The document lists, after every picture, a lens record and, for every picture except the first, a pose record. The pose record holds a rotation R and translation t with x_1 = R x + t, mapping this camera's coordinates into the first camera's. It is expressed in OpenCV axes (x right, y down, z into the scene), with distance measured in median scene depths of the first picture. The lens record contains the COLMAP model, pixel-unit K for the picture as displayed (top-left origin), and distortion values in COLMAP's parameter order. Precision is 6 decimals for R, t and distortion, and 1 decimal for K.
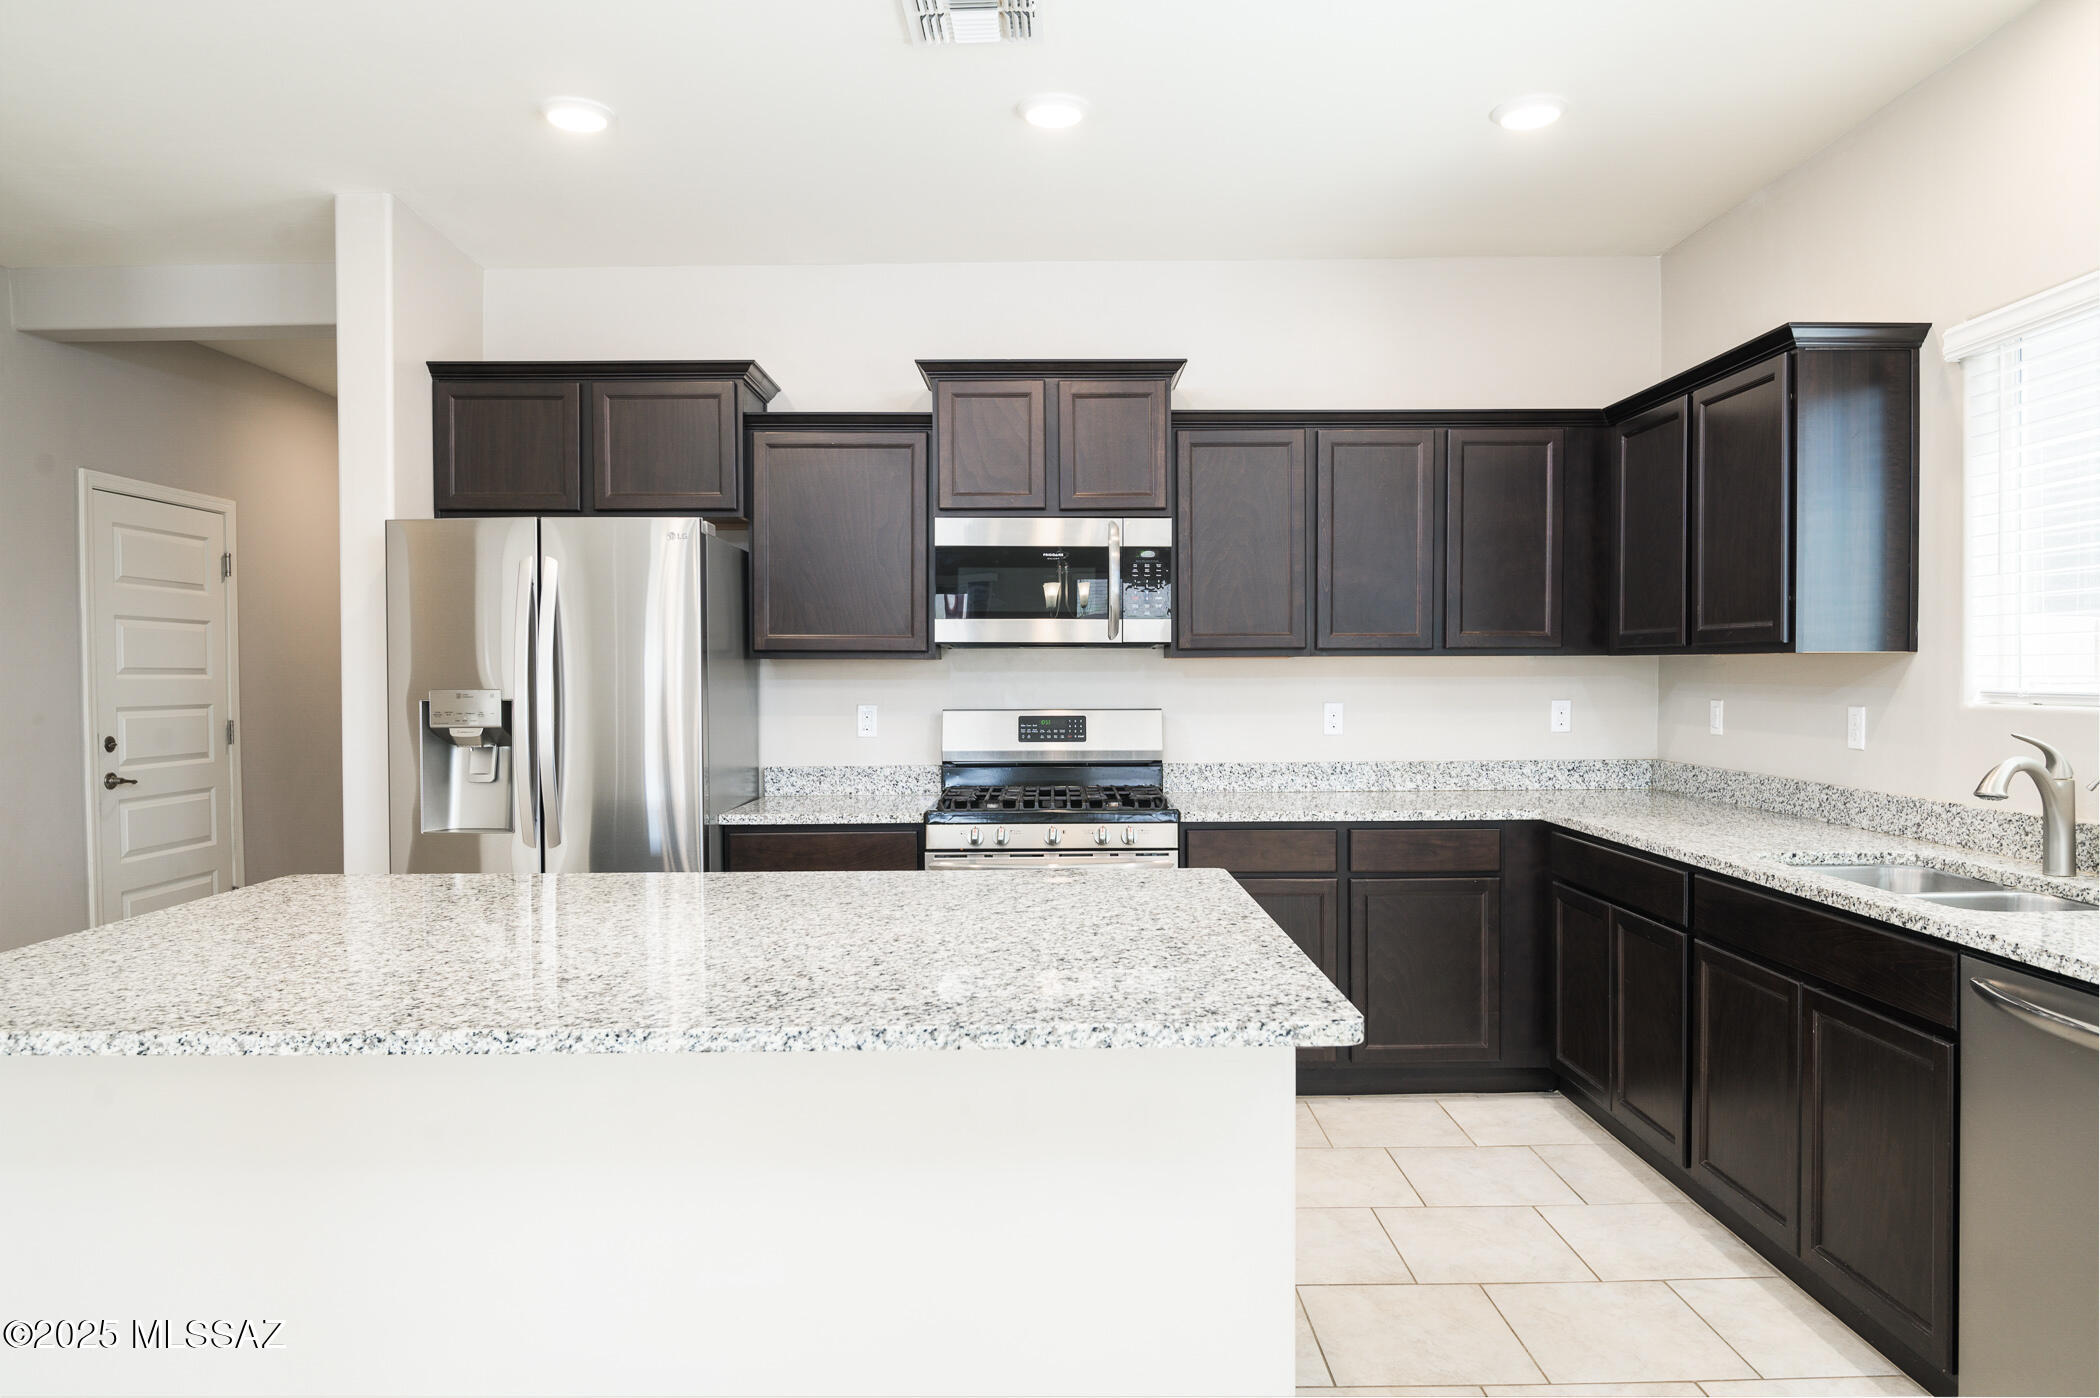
lens RADIAL K [[1283.5, 0, 1050.0], [0, 1283.5, 699.0], [0, 0, 1]] dist [0.001217, 0.000068]
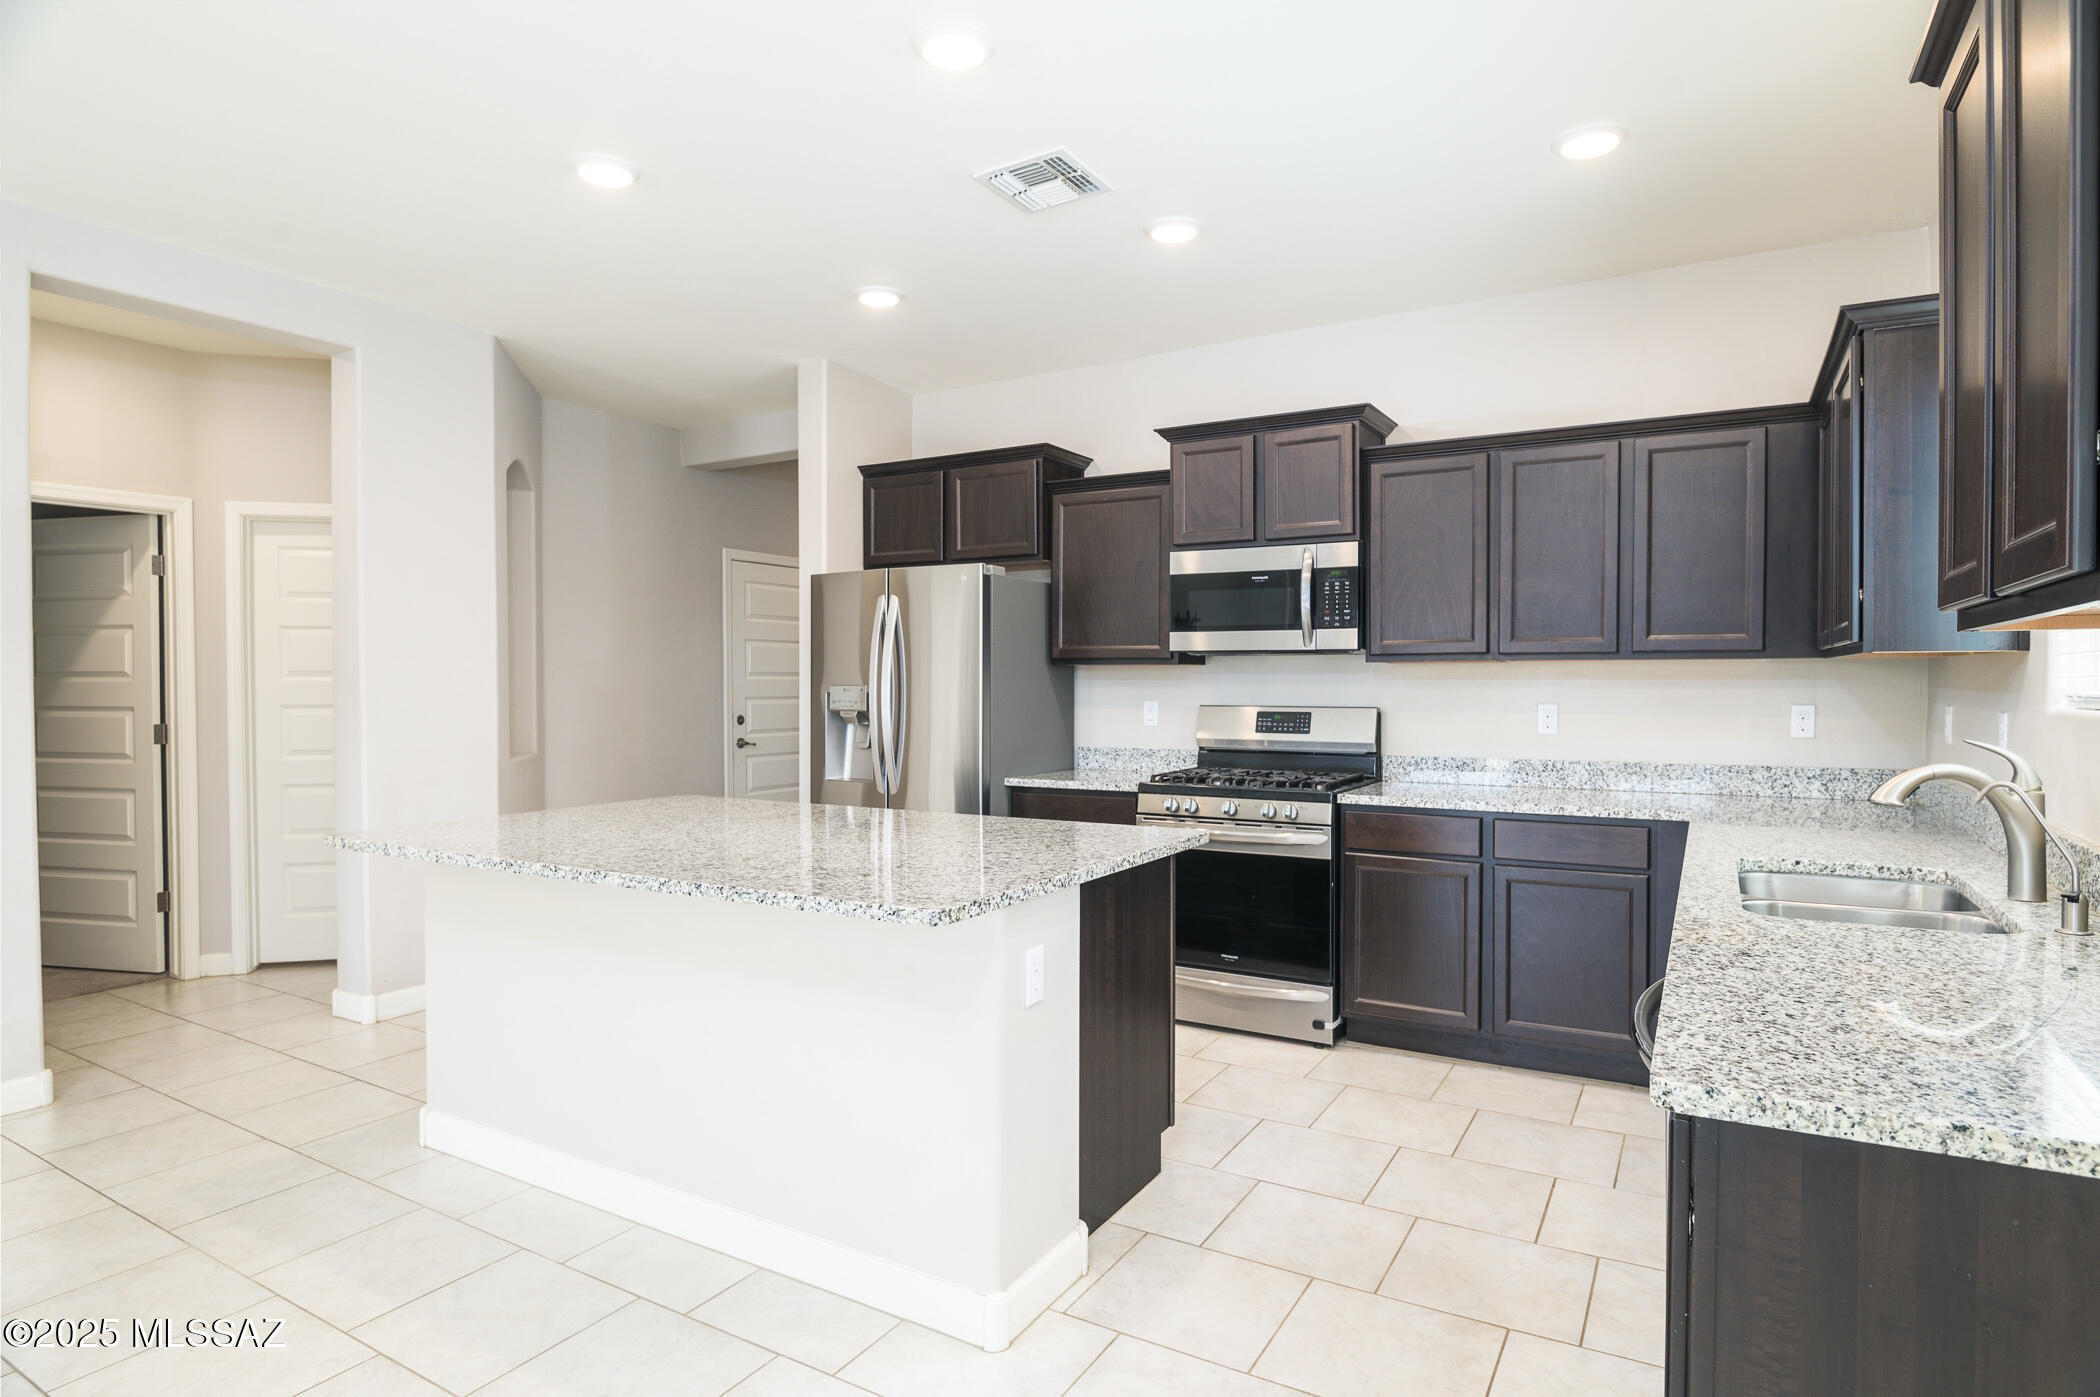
lens RADIAL K [[1128.2, 0, 1050.0], [0, 1128.2, 698.5], [0, 0, 1]] dist [-0.000560, -0.000922]
pose [[0.862499, 0.011501, -0.505929, 0.368121], [-0.012704, 0.999919, 0.001072, 0.002839], [0.505900, 0.005503, 0.862575, -0.013935]]
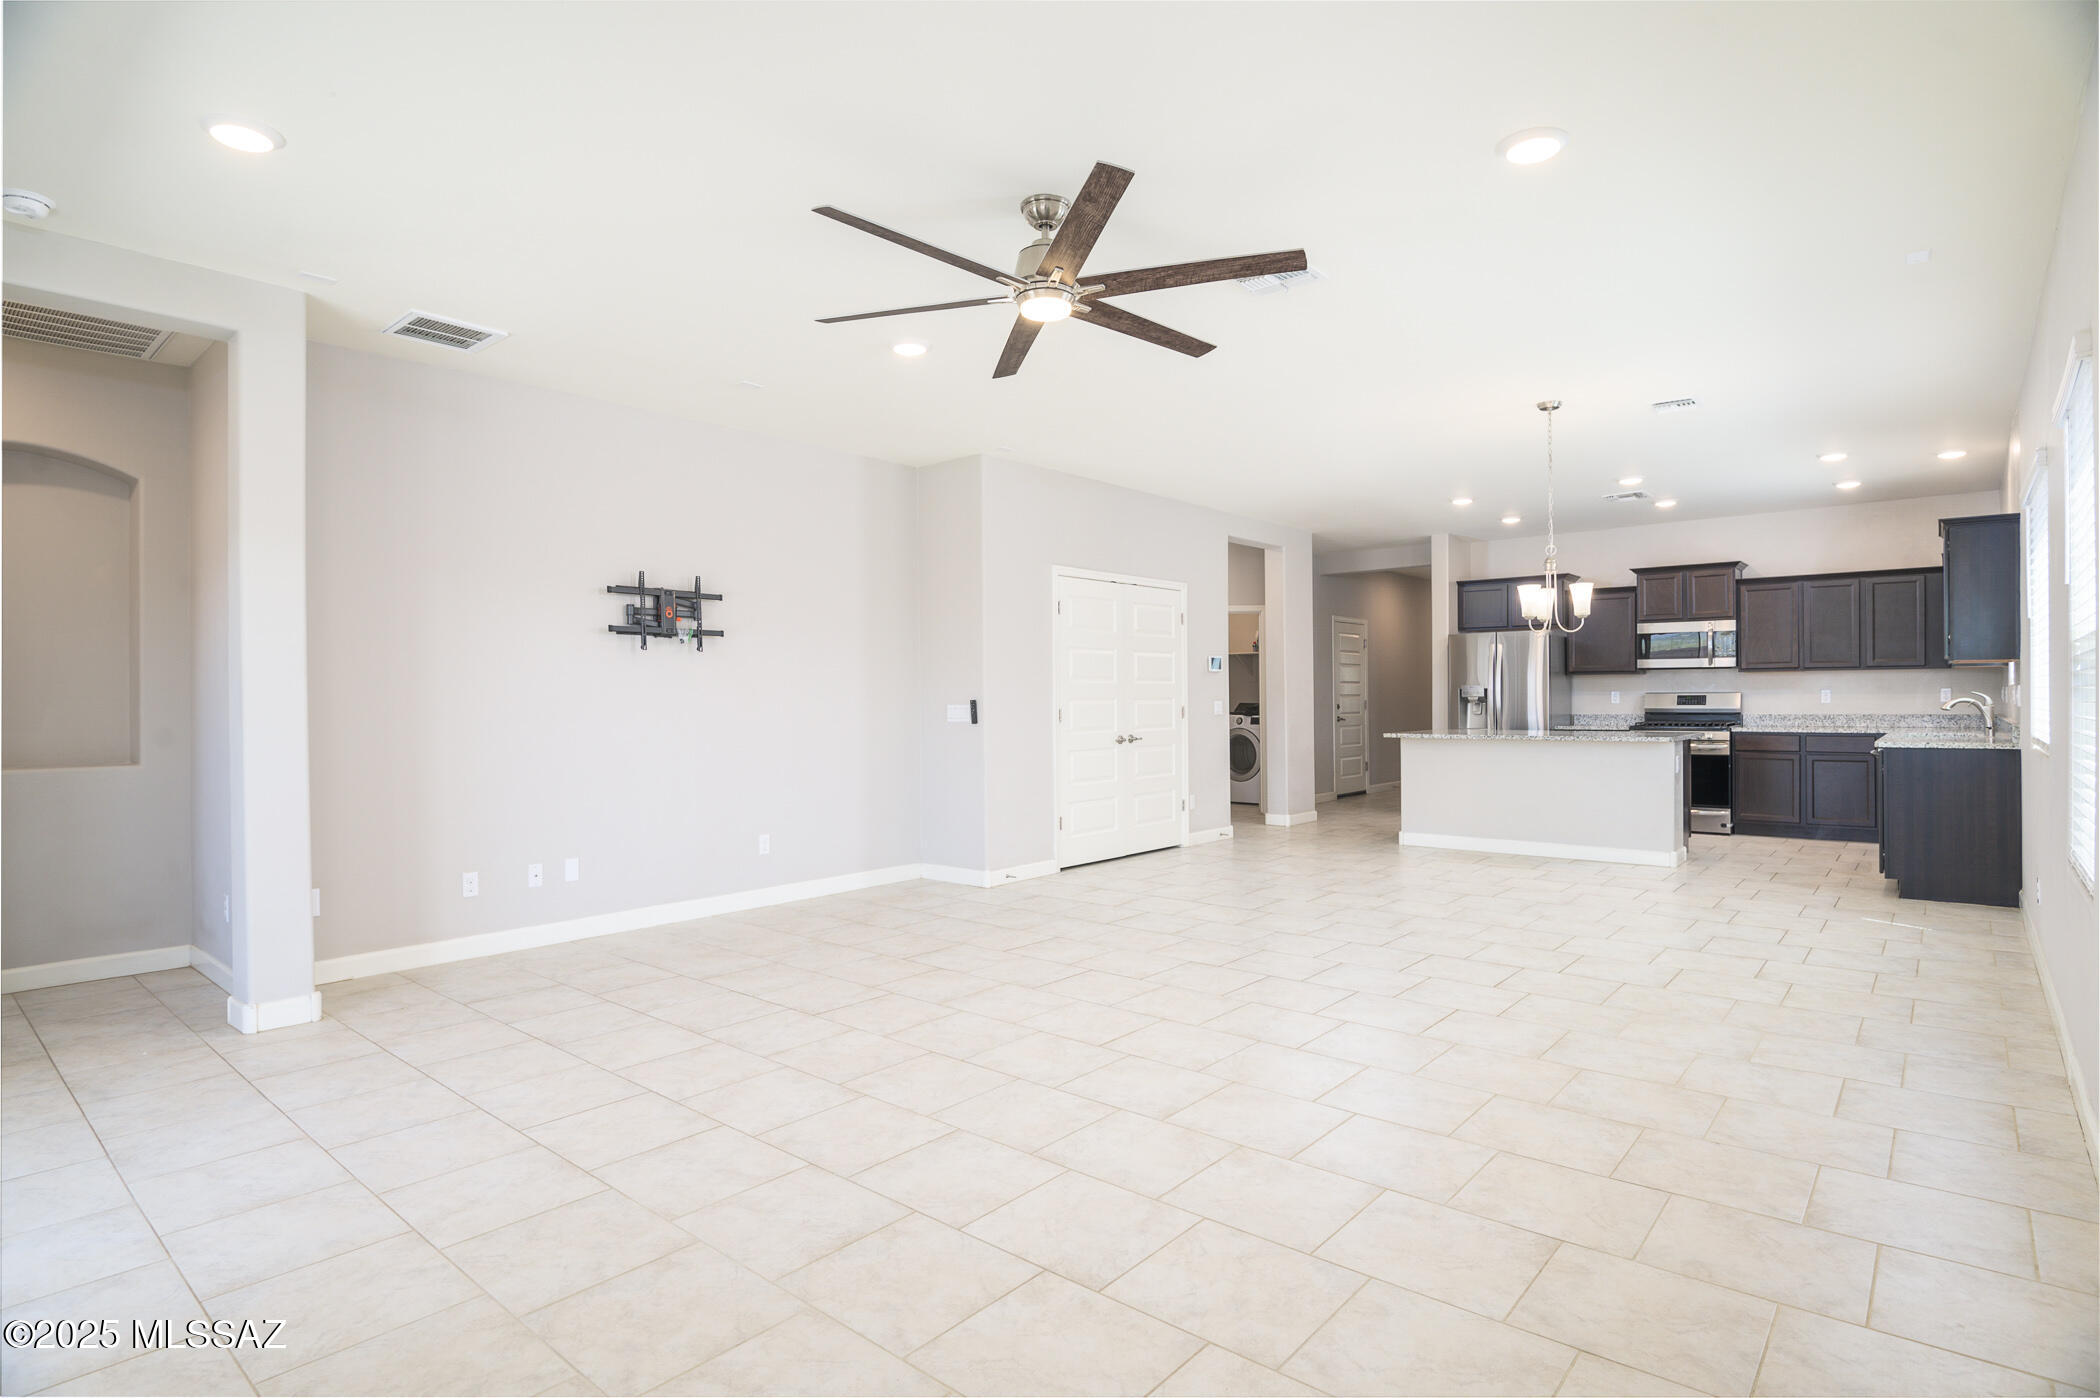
lens RADIAL K [[1078.3, 0, 1050.0], [0, 1078.3, 699.0], [0, 0, 1]] dist [-0.019286, -0.000621]
pose [[0.763756, -0.000245, -0.645505, 0.437608], [-0.006421, 0.999948, -0.007977, 0.049706], [0.645473, 0.010237, 0.763714, -1.598052]]
